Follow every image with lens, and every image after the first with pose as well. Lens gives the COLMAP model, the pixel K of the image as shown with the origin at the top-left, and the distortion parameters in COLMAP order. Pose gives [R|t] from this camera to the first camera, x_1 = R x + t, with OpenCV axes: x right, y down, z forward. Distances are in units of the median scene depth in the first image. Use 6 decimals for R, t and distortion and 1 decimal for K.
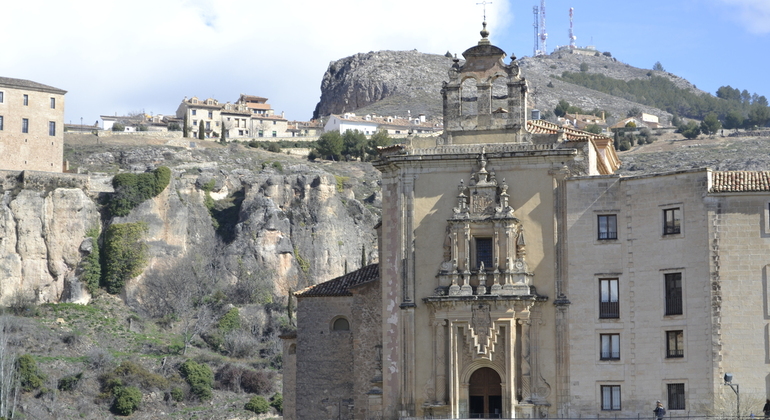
lens RADIAL K [[1767.4, 0, 384.9], [0, 1767.4, 210.1], [0, 0, 1]] dist [-0.023080, 0.000000]
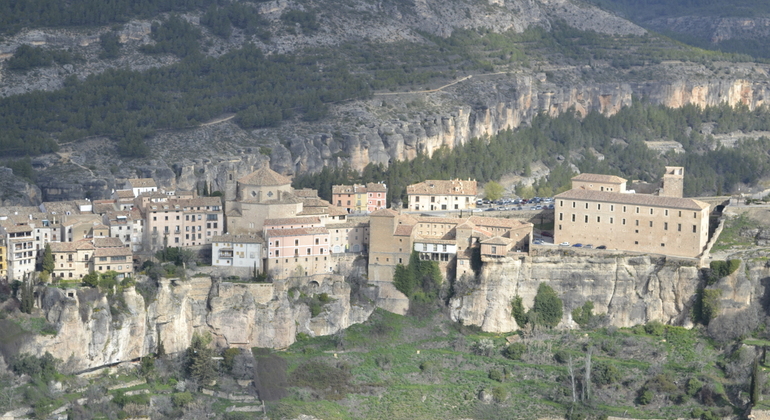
lens RADIAL K [[1767.4, 0, 380.6], [0, 1767.4, 210.0], [0, 0, 1]] dist [-0.023080, 0.000000]
pose [[0.500351, 0.153315, -0.852140, 1.277165], [0.102108, 0.966881, 0.233914, -0.554540], [0.859781, -0.204050, 0.468125, -0.163910]]
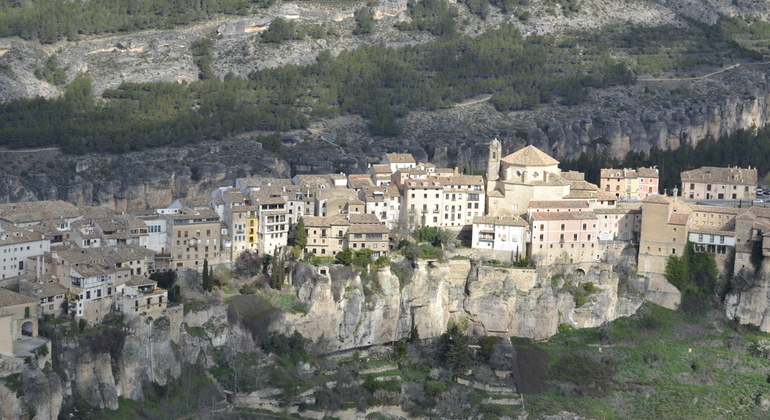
lens RADIAL K [[1767.4, 0, 384.4], [0, 1767.4, 211.9], [0, 0, 1]] dist [-0.023080, 0.000000]
pose [[0.379483, 0.174346, -0.908623, 1.156805], [0.093841, 0.969766, 0.225271, -0.515653], [0.920427, -0.170753, 0.351649, -0.146109]]
